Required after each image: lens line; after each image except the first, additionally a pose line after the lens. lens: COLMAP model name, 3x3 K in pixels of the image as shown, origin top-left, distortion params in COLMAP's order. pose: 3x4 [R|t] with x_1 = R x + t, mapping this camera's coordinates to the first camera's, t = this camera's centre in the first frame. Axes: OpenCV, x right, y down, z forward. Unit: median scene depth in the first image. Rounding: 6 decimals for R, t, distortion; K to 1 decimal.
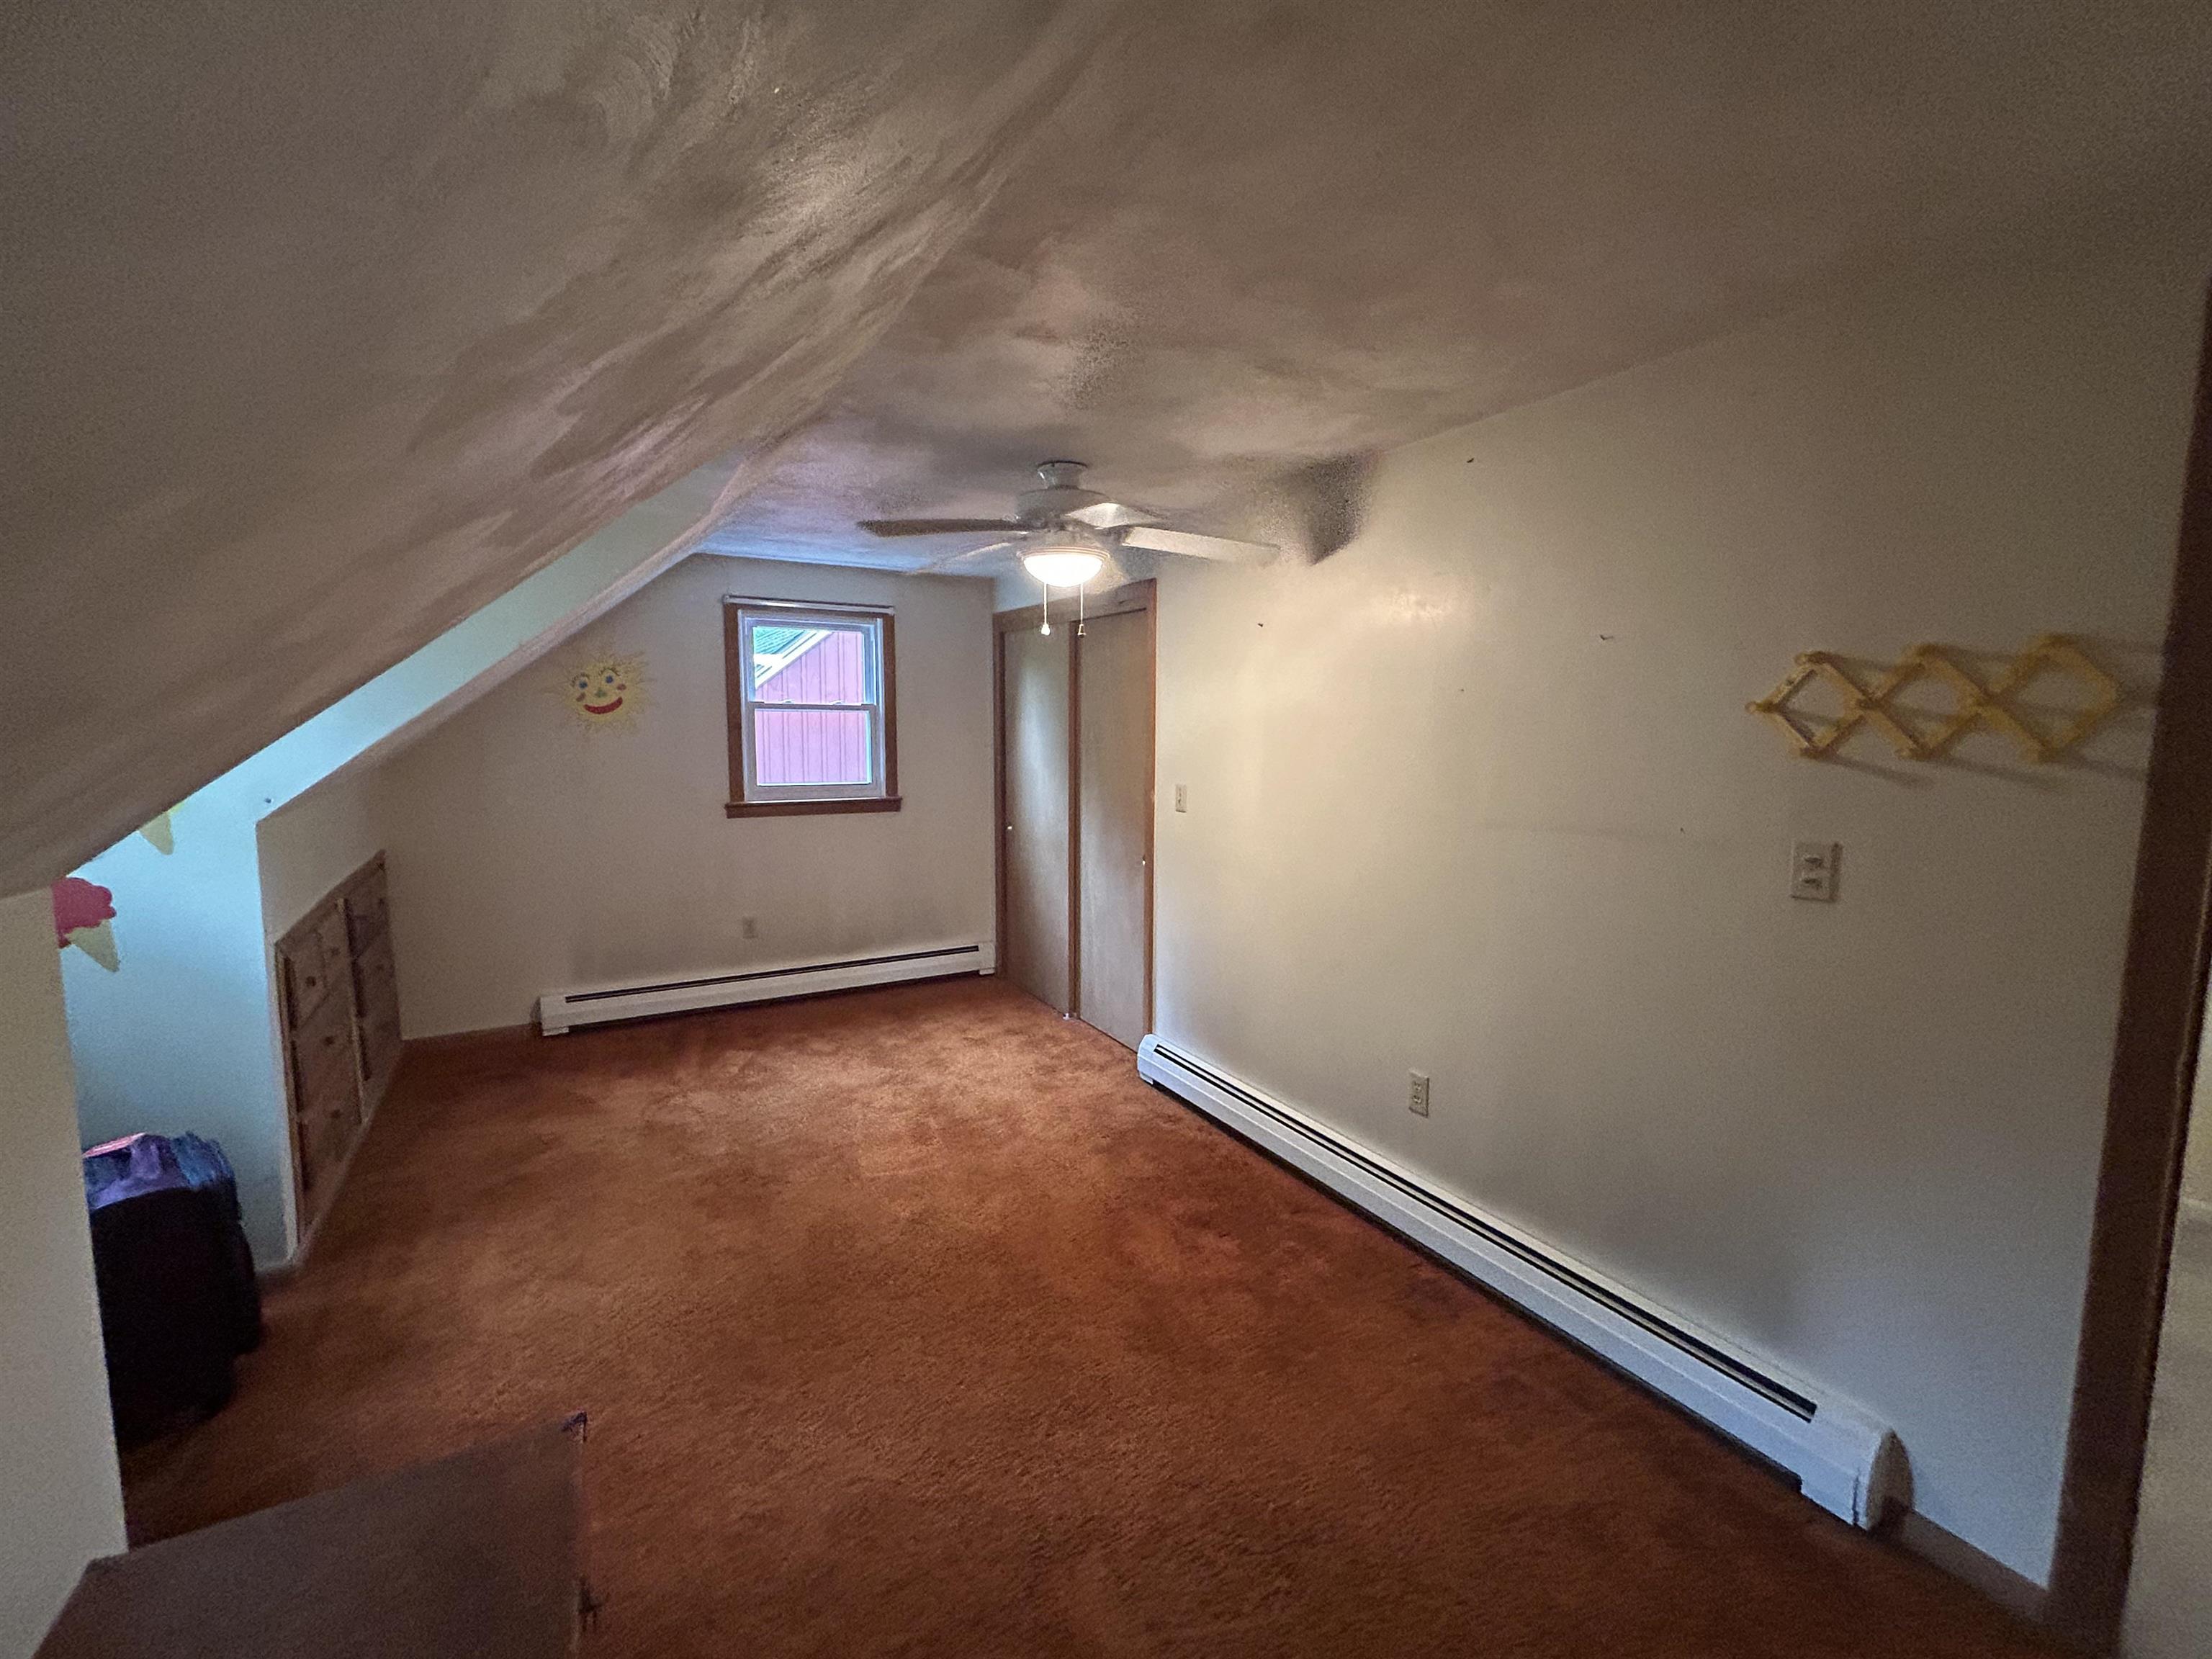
lens RADIAL K [[909.0, 0, 1105.5], [0, 909.0, 823.3], [0, 0, 1]] dist [-0.000431, 0.000348]
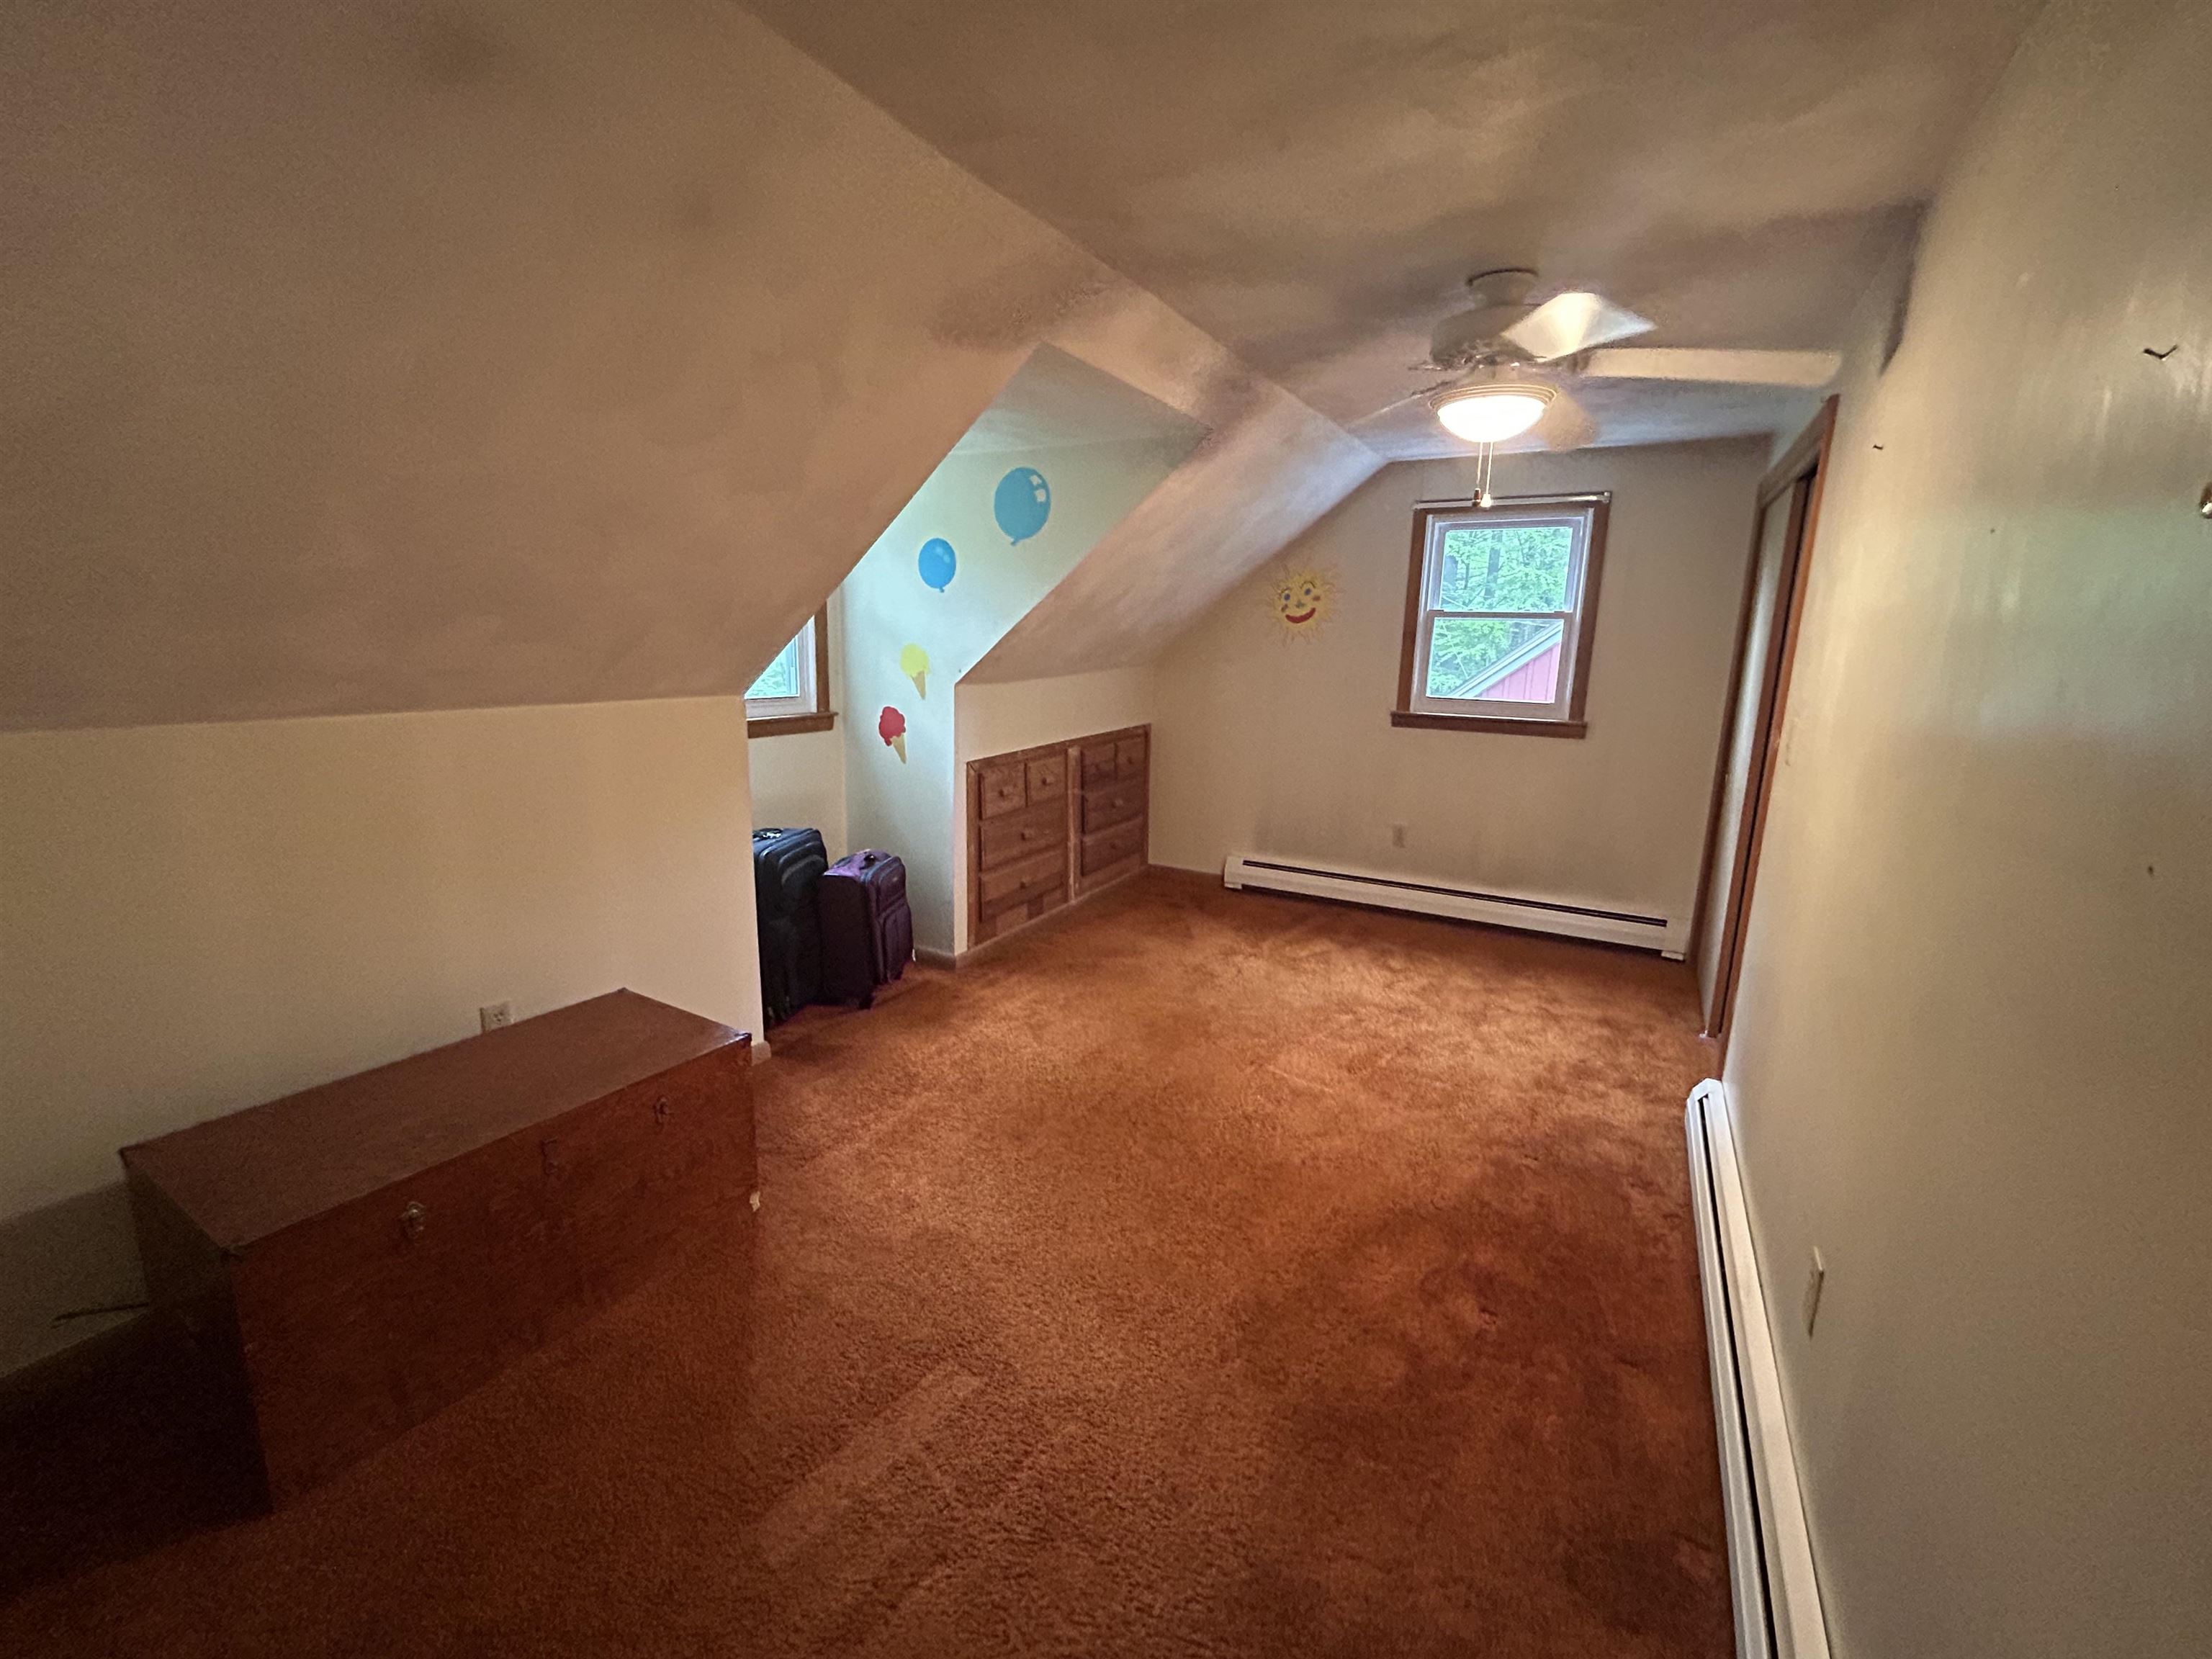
lens RADIAL K [[909.0, 0, 1101.0], [0, 909.0, 821.3], [0, 0, 1]] dist [-0.000431, 0.000348]
pose [[0.514731, 0.177598, -0.838756, 0.317389], [-0.110790, 0.983886, 0.140338, -0.008482], [0.850163, 0.020690, 0.526112, 0.200395]]
